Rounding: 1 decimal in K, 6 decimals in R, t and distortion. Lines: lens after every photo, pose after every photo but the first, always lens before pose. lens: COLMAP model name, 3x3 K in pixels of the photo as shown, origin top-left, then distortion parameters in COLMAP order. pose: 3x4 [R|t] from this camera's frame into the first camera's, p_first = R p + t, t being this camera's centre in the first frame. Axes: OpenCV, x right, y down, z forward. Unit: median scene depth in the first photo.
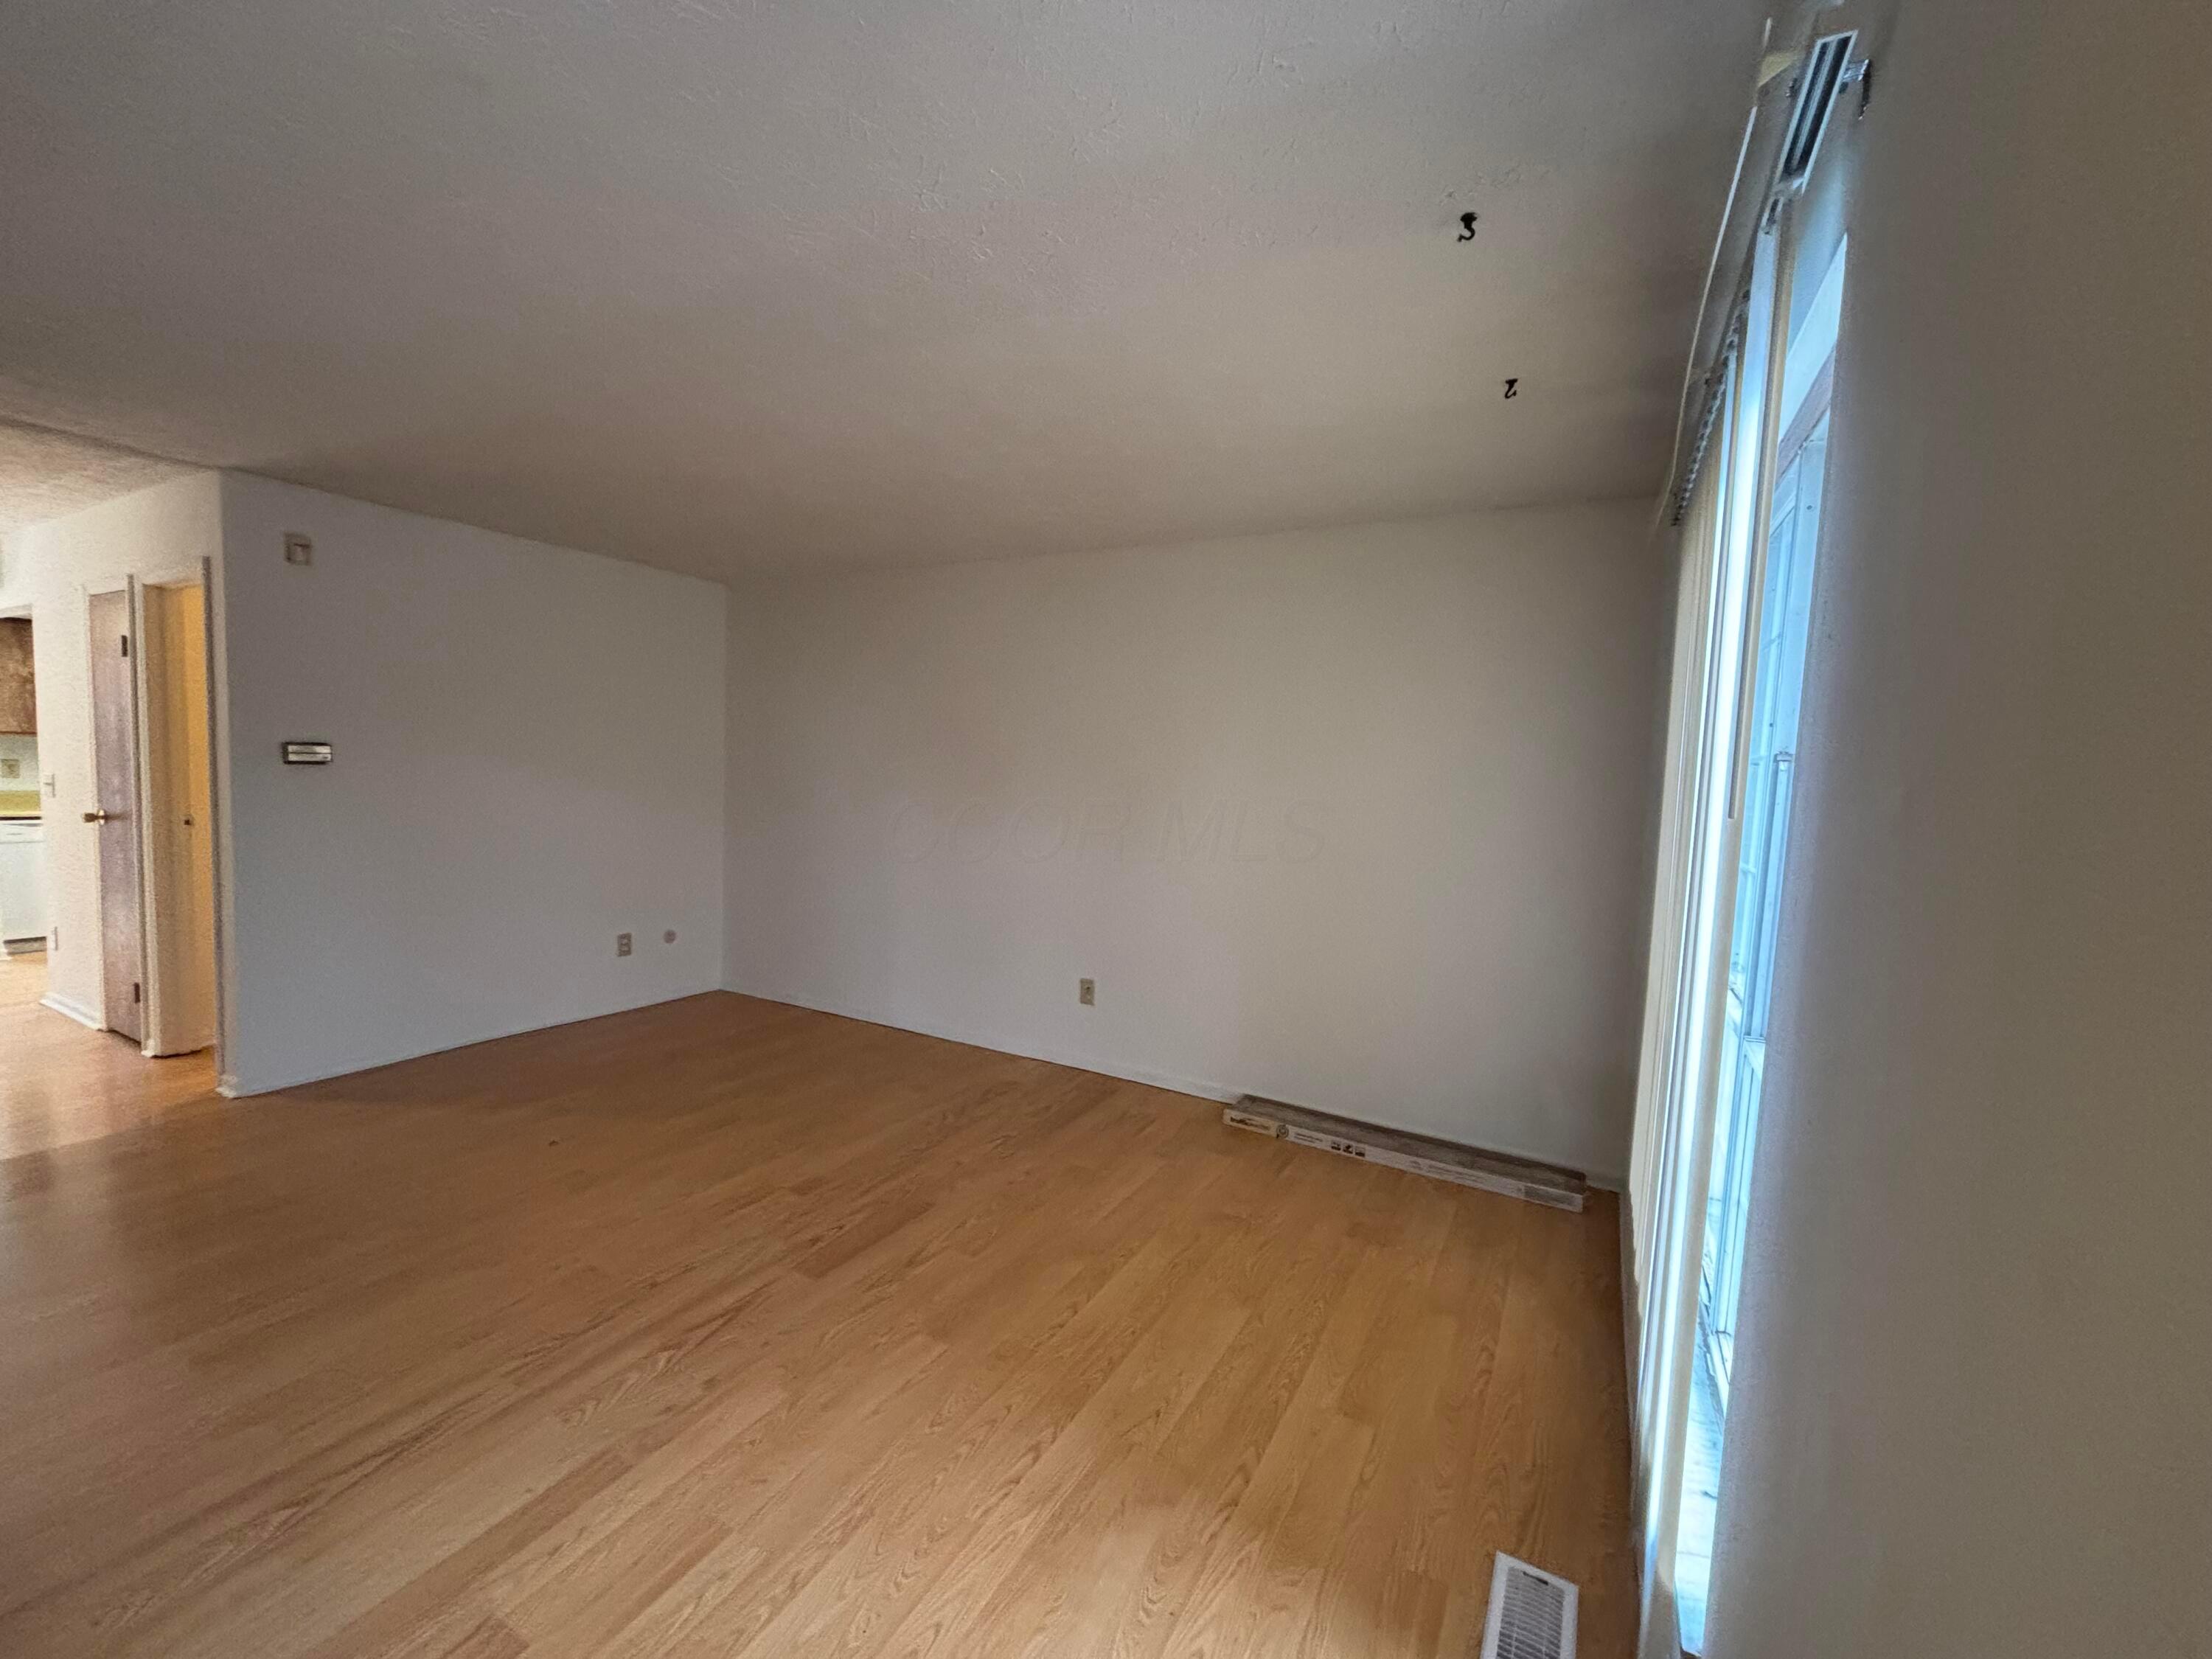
lens RADIAL K [[898.9, 0, 1095.8], [0, 898.9, 822.9], [0, 0, 1]] dist [-0.000974, 0.000361]
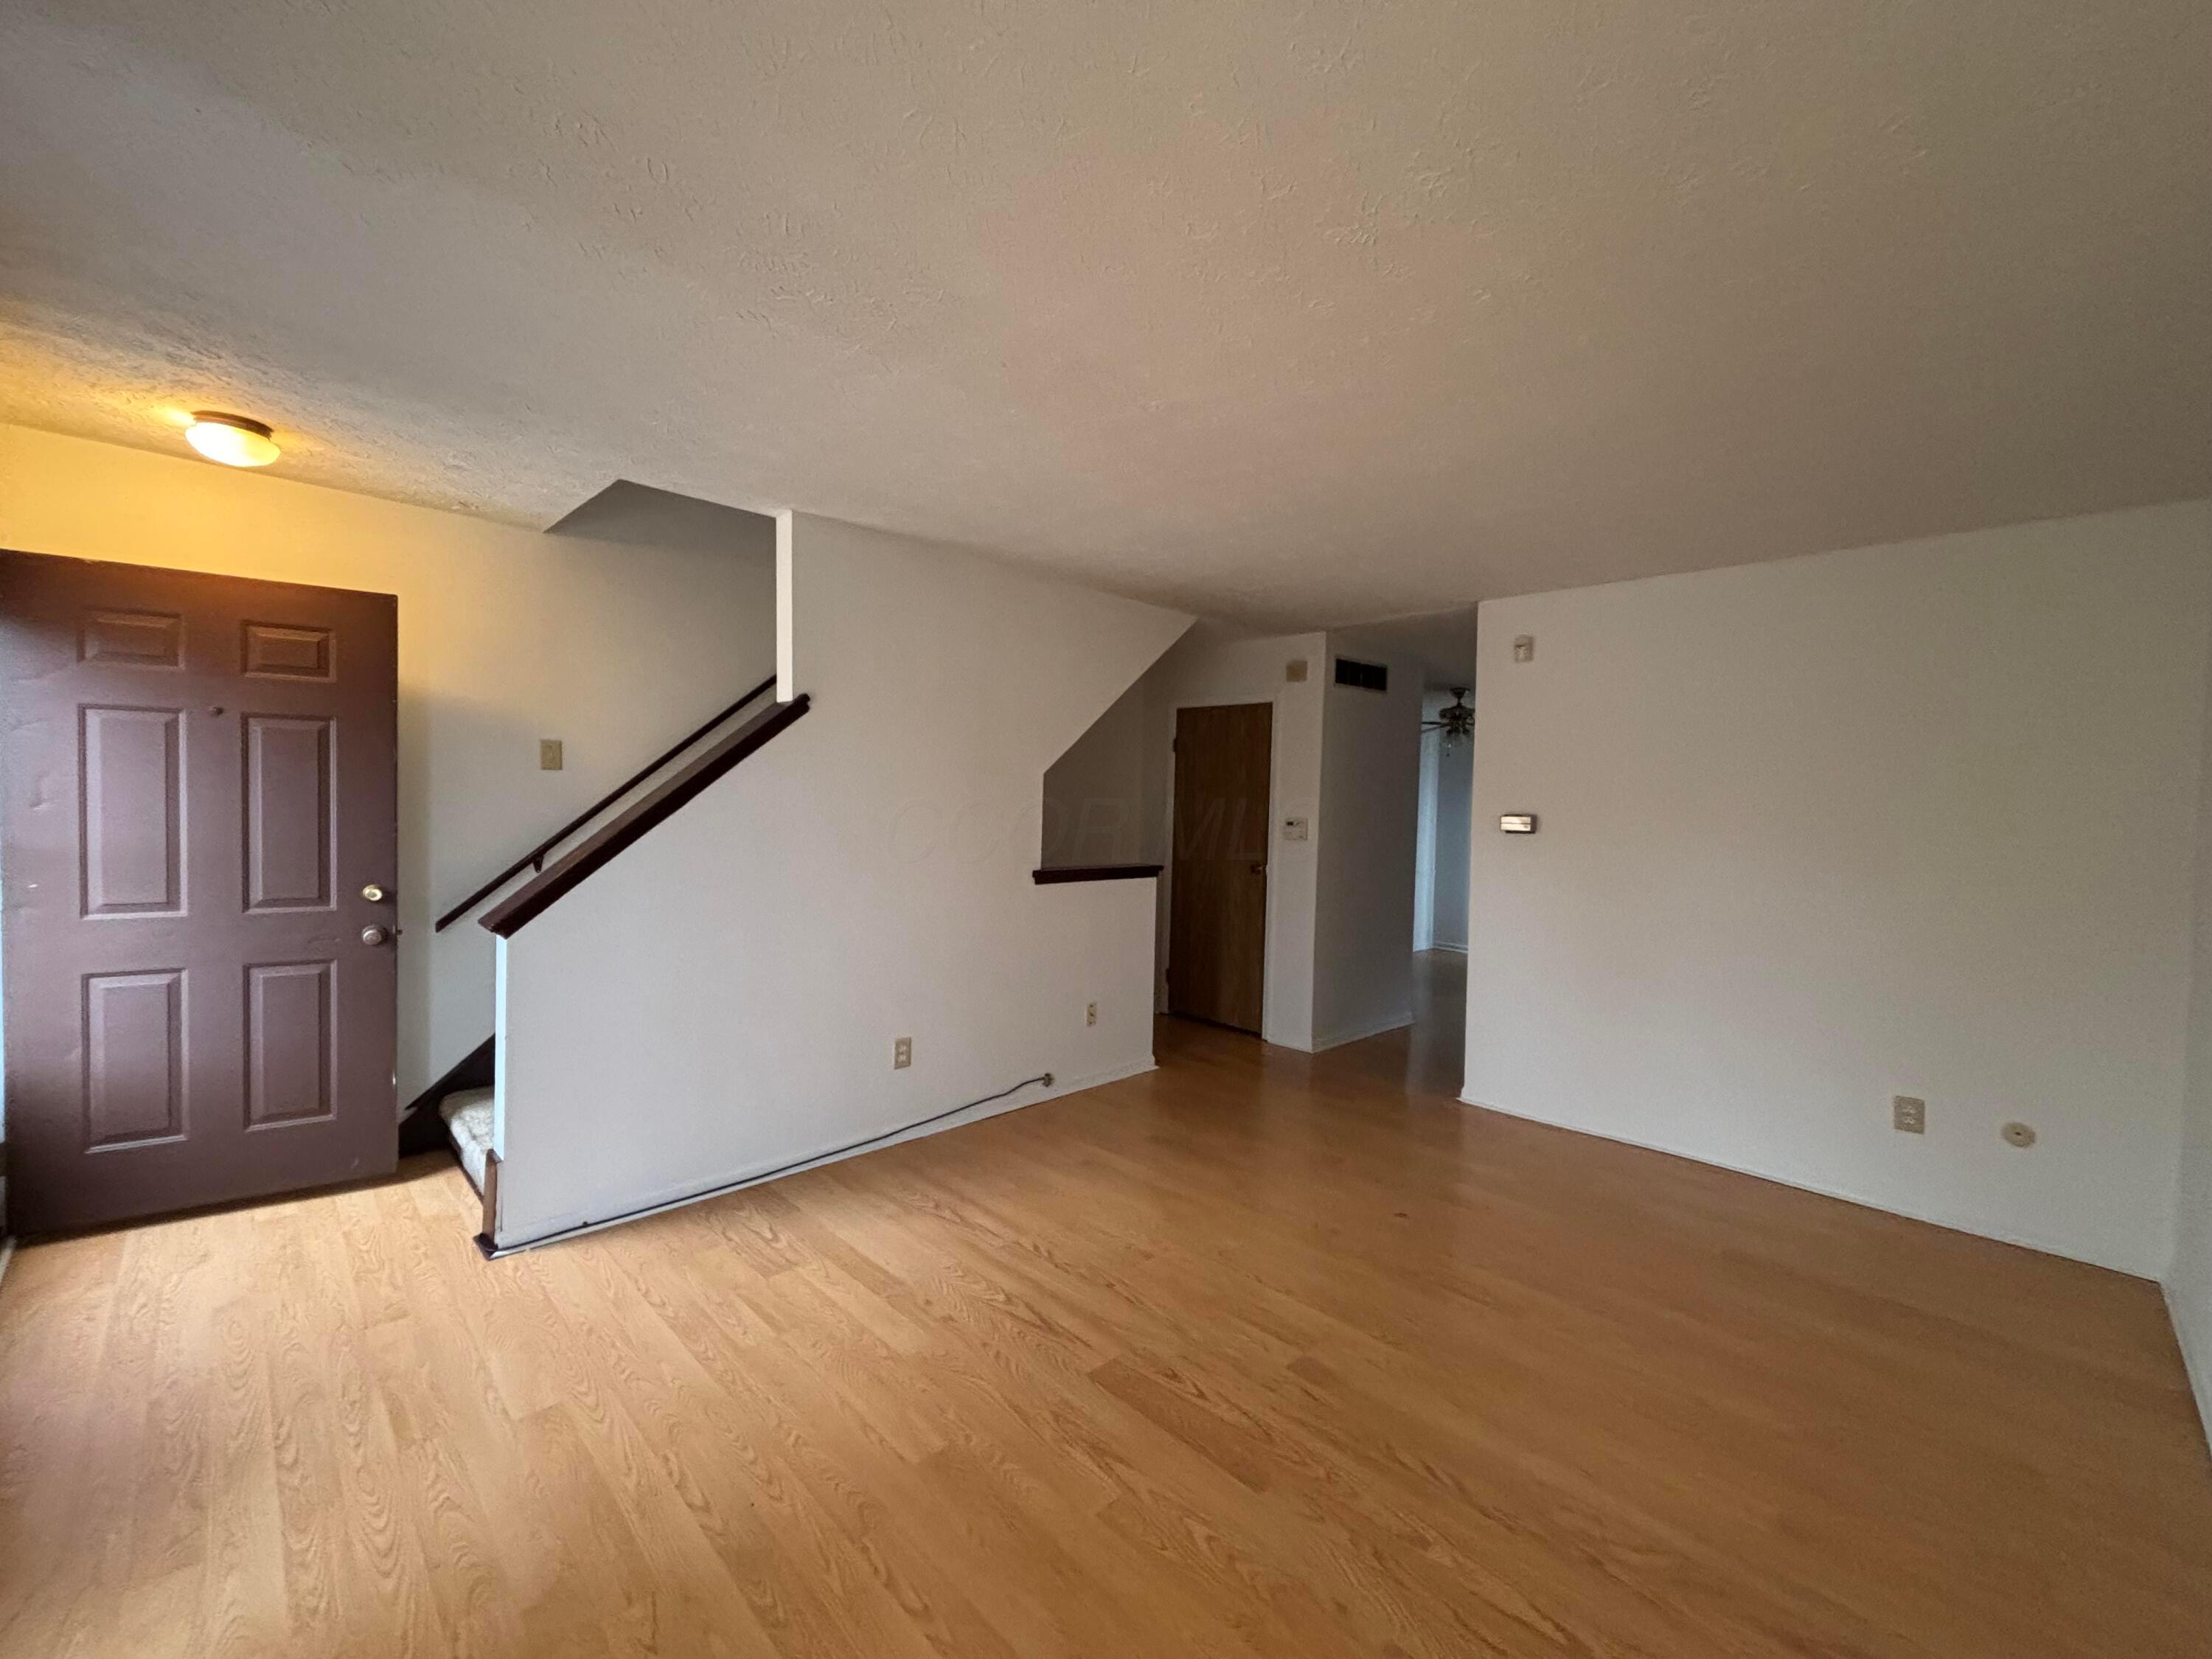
lens RADIAL K [[898.9, 0, 1095.8], [0, 898.9, 822.9], [0, 0, 1]] dist [-0.000974, 0.000361]
pose [[-0.279868, -0.028714, -0.959609, 0.632670], [-0.094716, 0.995502, -0.002164, -0.043001], [0.955355, 0.090285, -0.281329, 1.365681]]
